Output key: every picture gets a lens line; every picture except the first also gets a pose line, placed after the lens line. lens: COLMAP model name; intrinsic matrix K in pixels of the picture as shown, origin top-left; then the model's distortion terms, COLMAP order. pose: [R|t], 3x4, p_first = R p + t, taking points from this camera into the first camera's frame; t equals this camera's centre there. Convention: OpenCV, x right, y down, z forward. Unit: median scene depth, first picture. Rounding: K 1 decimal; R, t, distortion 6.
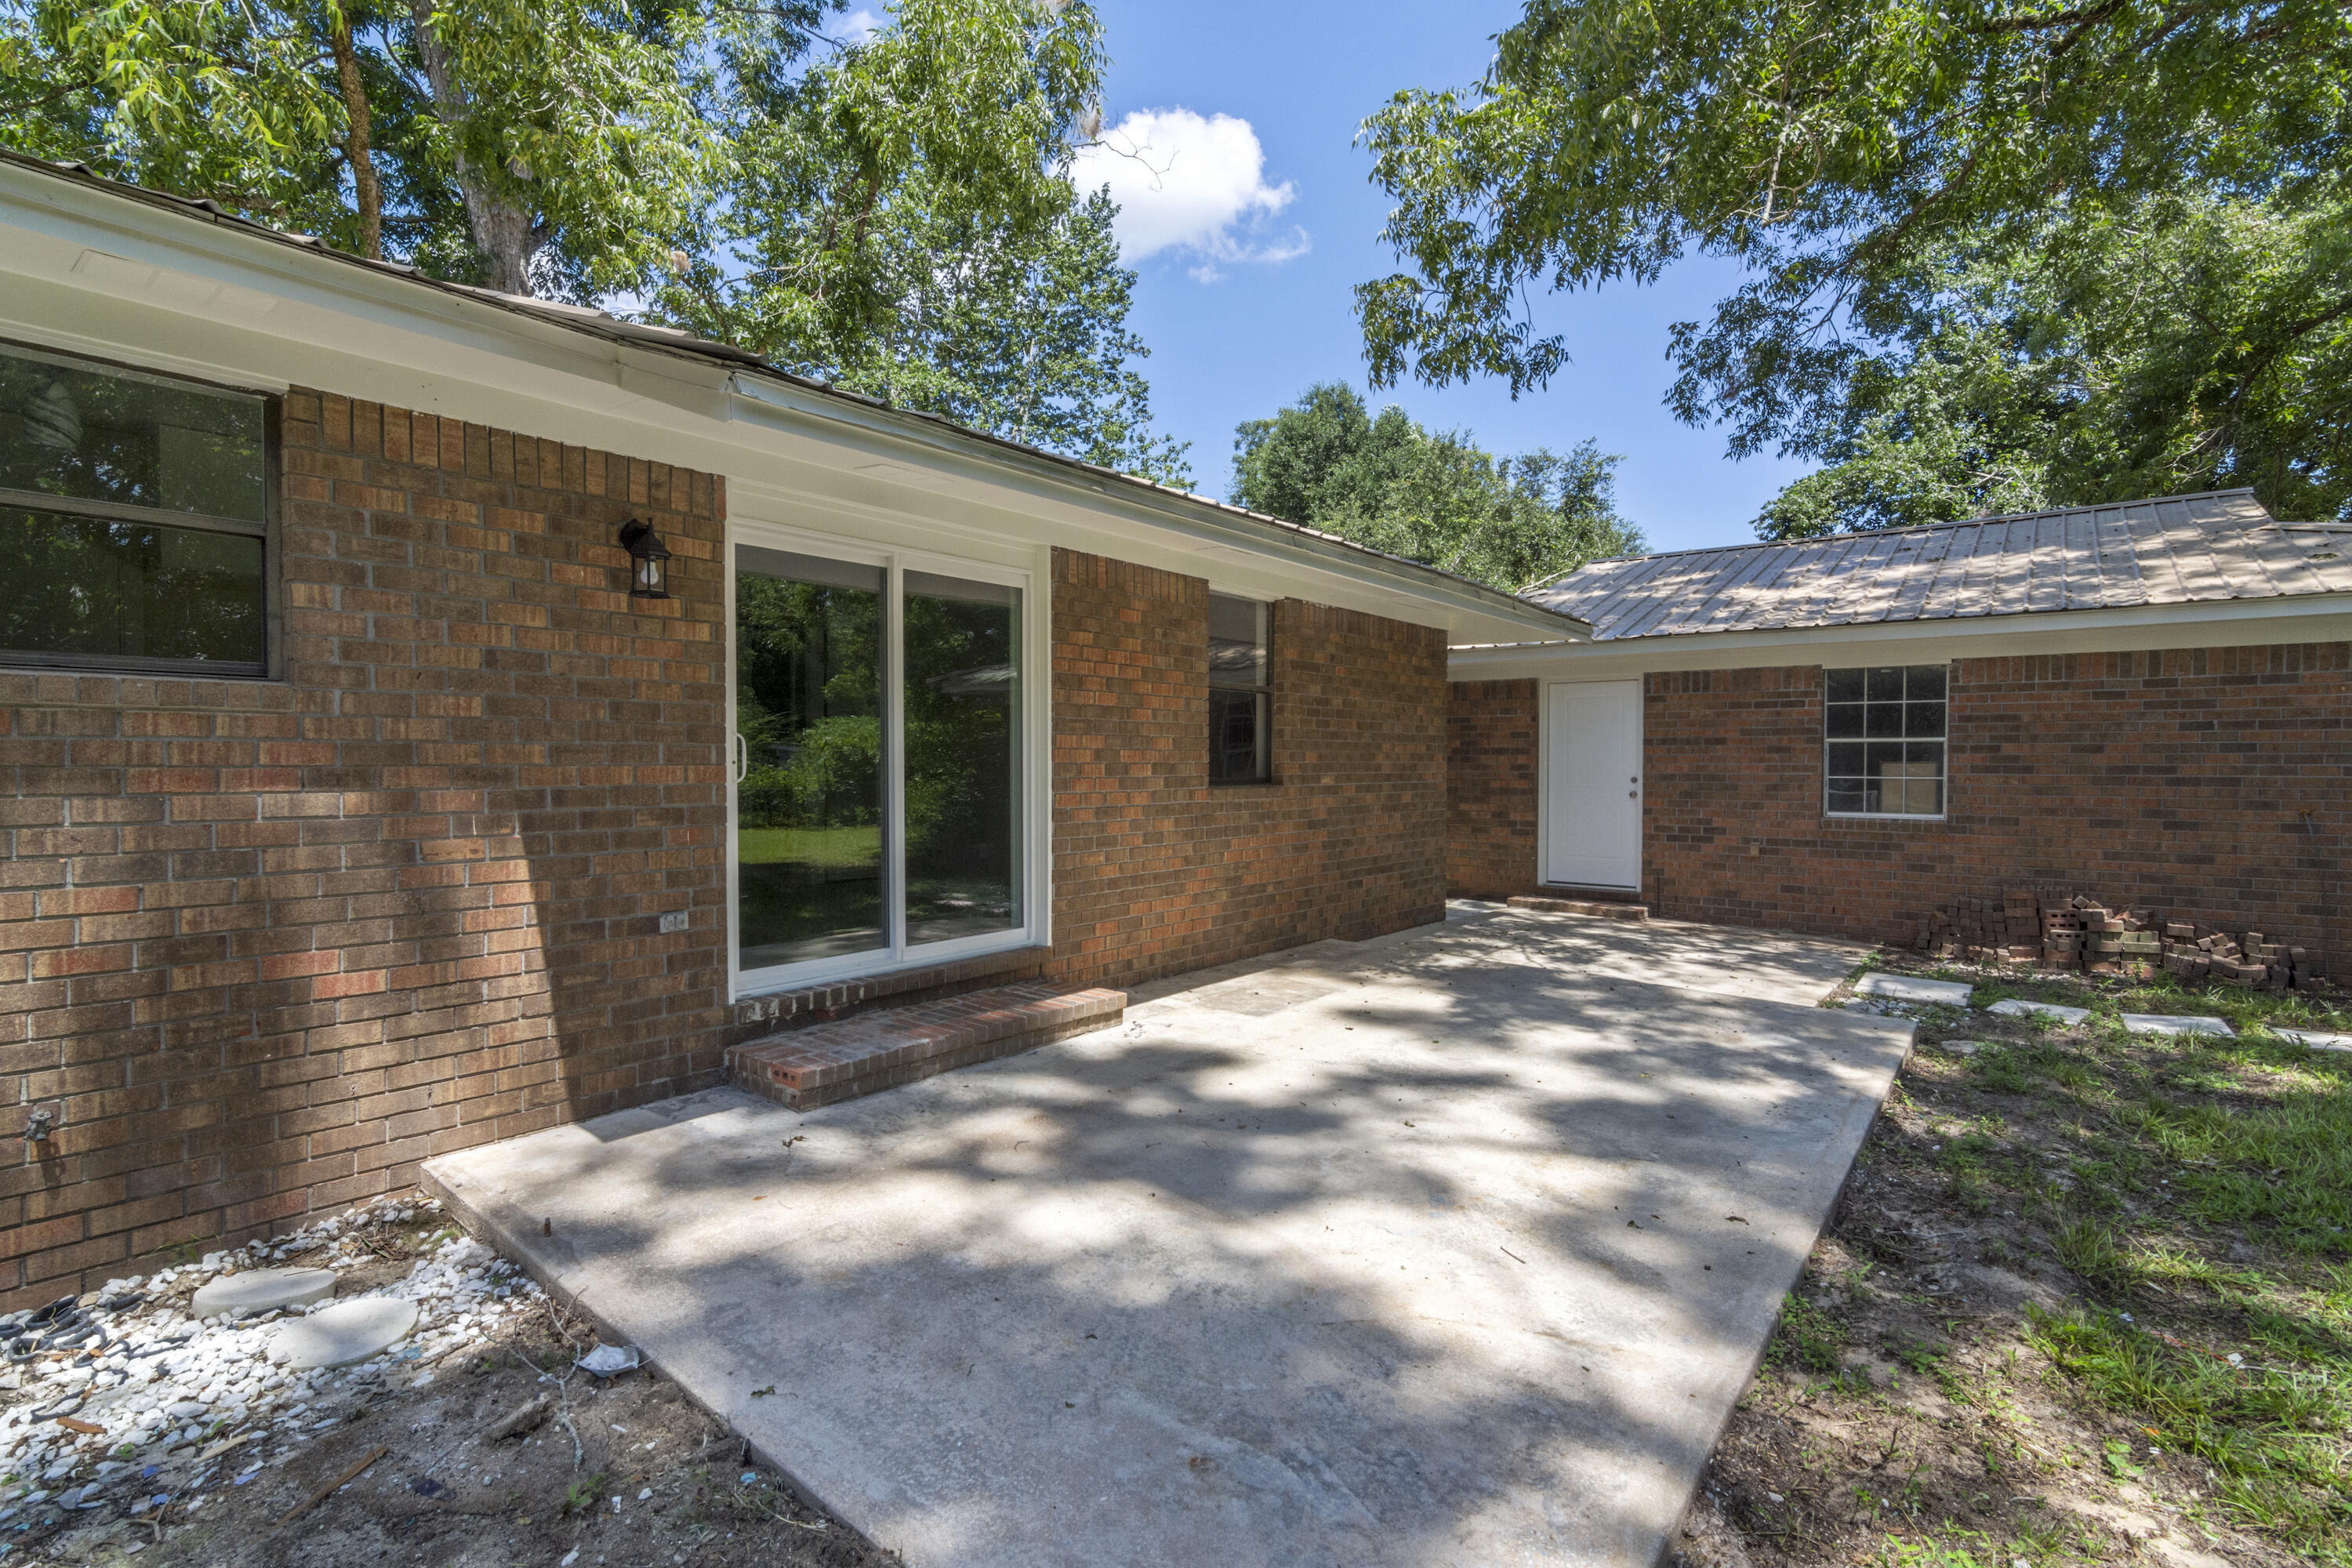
lens RADIAL K [[1117.7, 0, 1176.0], [0, 1117.7, 784.0], [0, 0, 1]] dist [-0.006508, 0.001919]
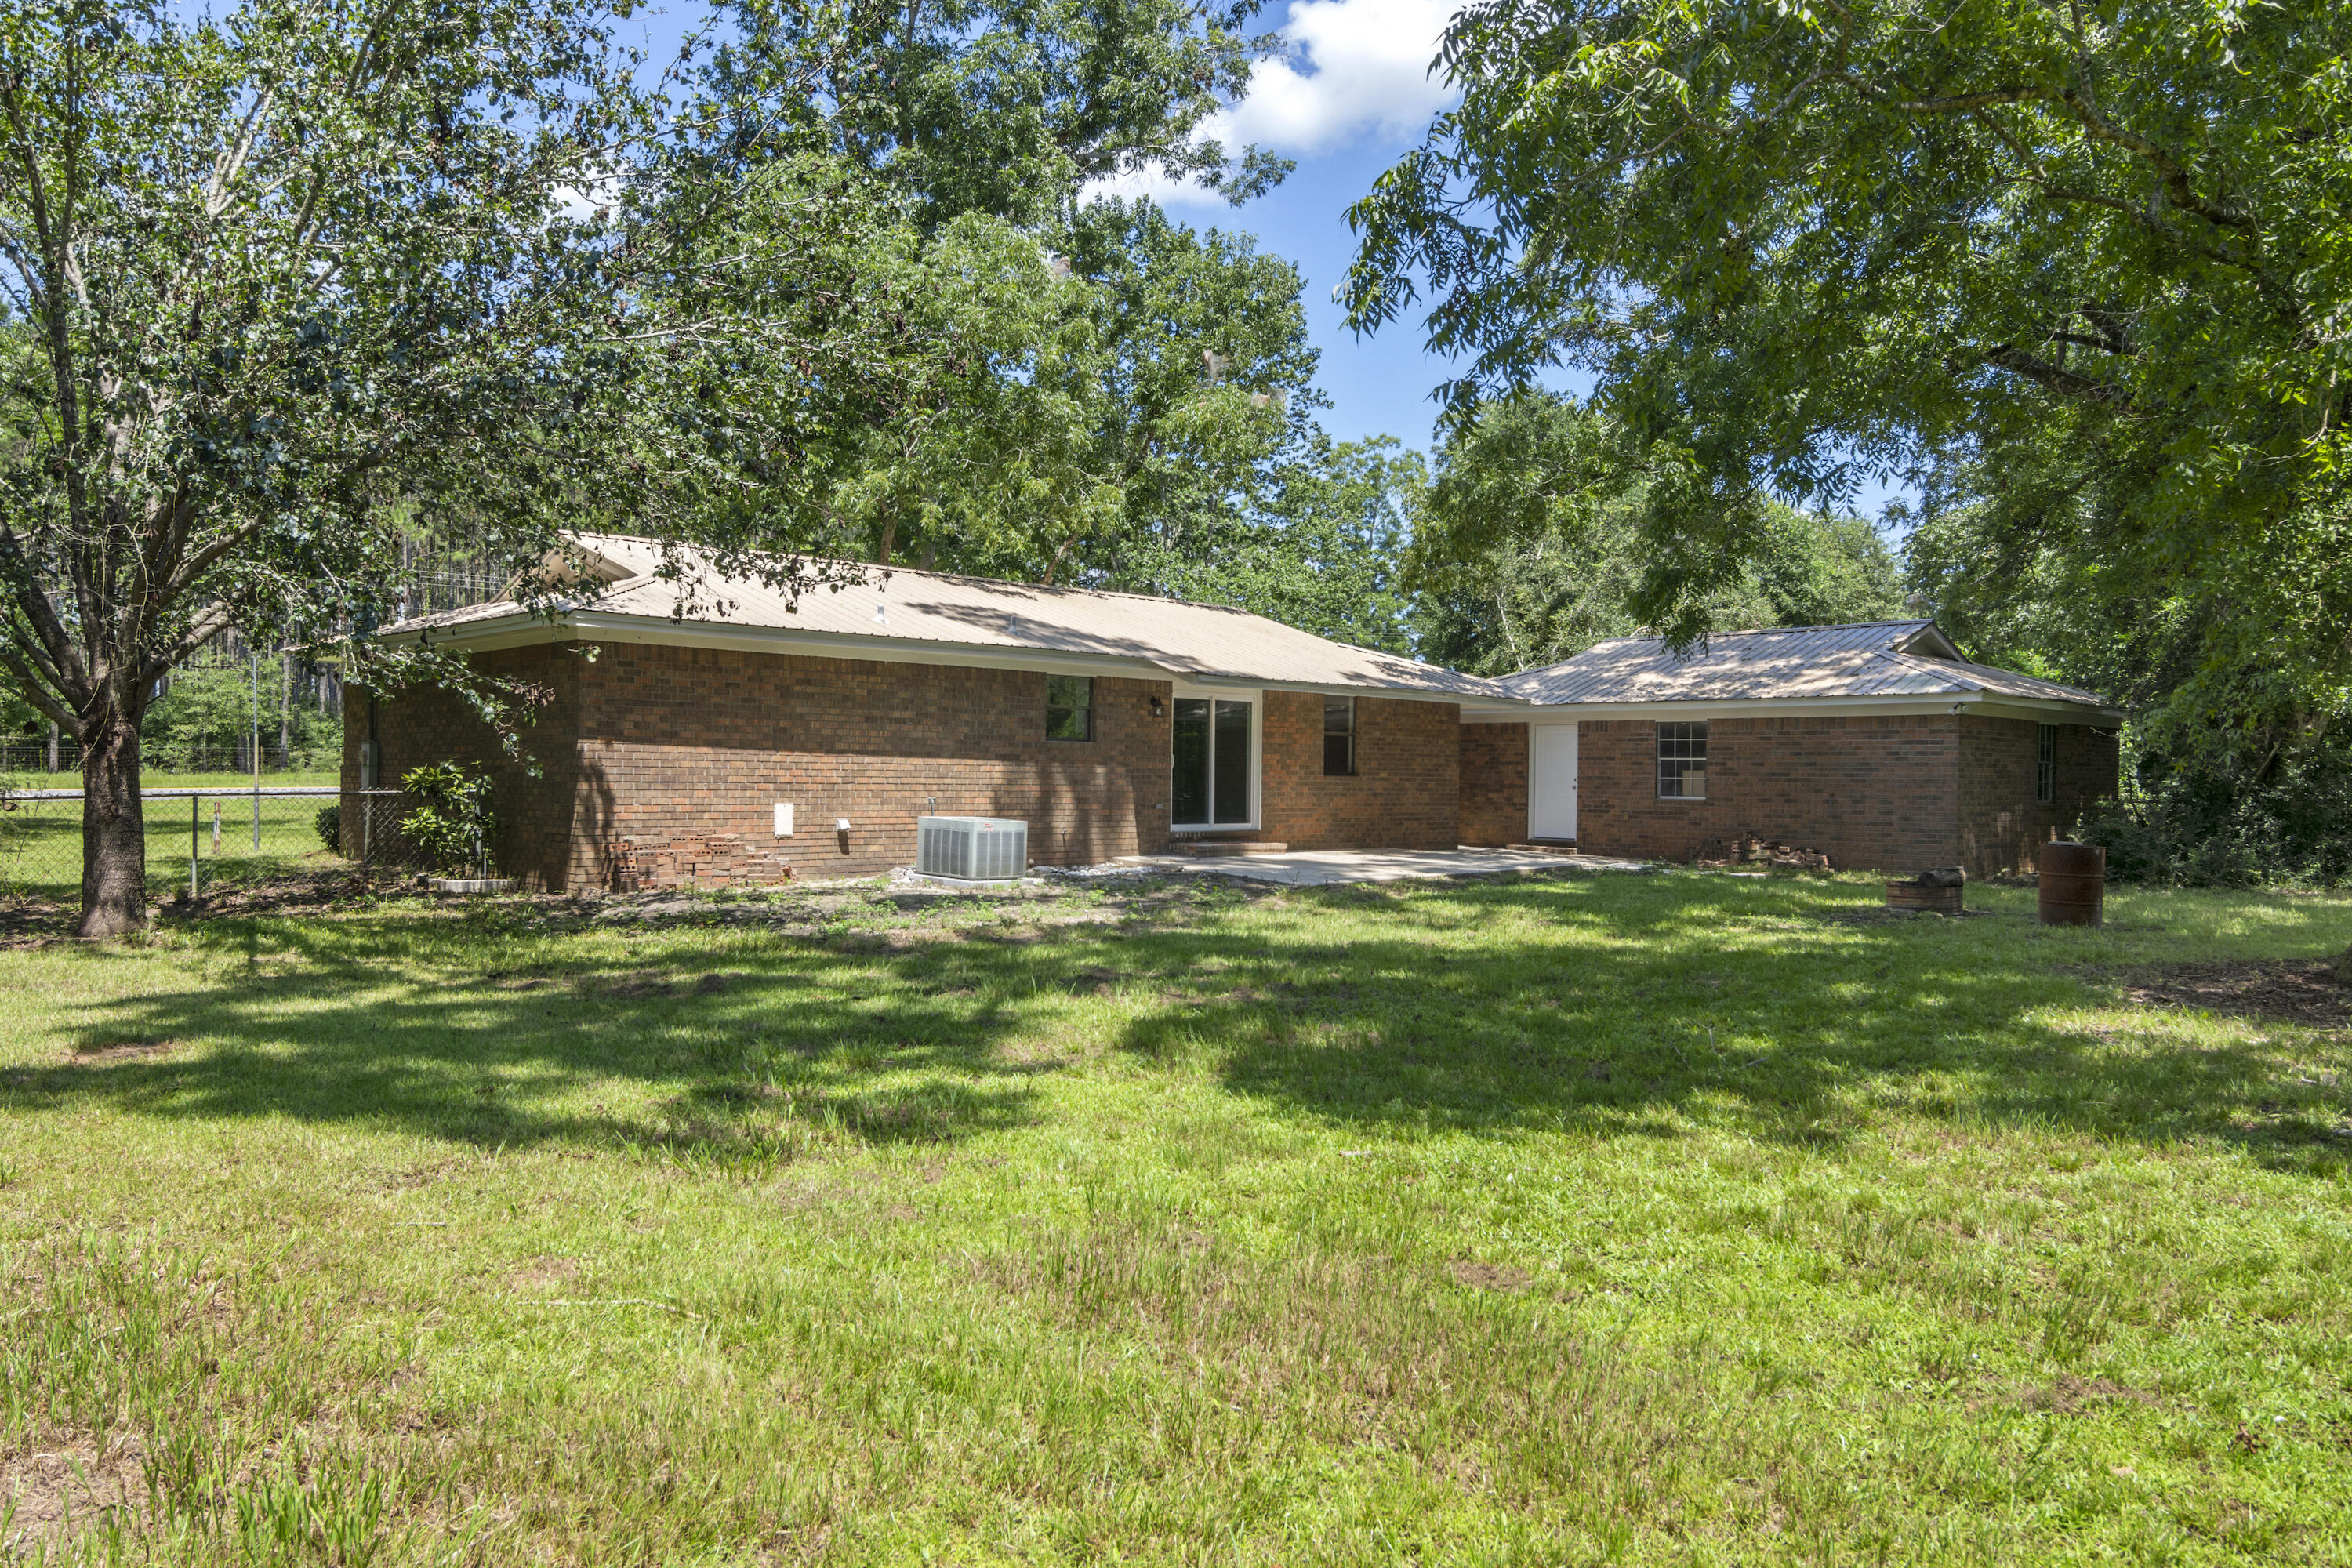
lens RADIAL K [[1634.2, 0, 1175.5], [0, 1634.2, 827.0], [0, 0, 1]] dist [-0.003261, 0.004813]
pose [[0.990828, 0.015486, -0.134239, 0.160824], [-0.014289, 0.999849, 0.009875, 0.073018], [0.134372, -0.007866, 0.990900, -2.234782]]
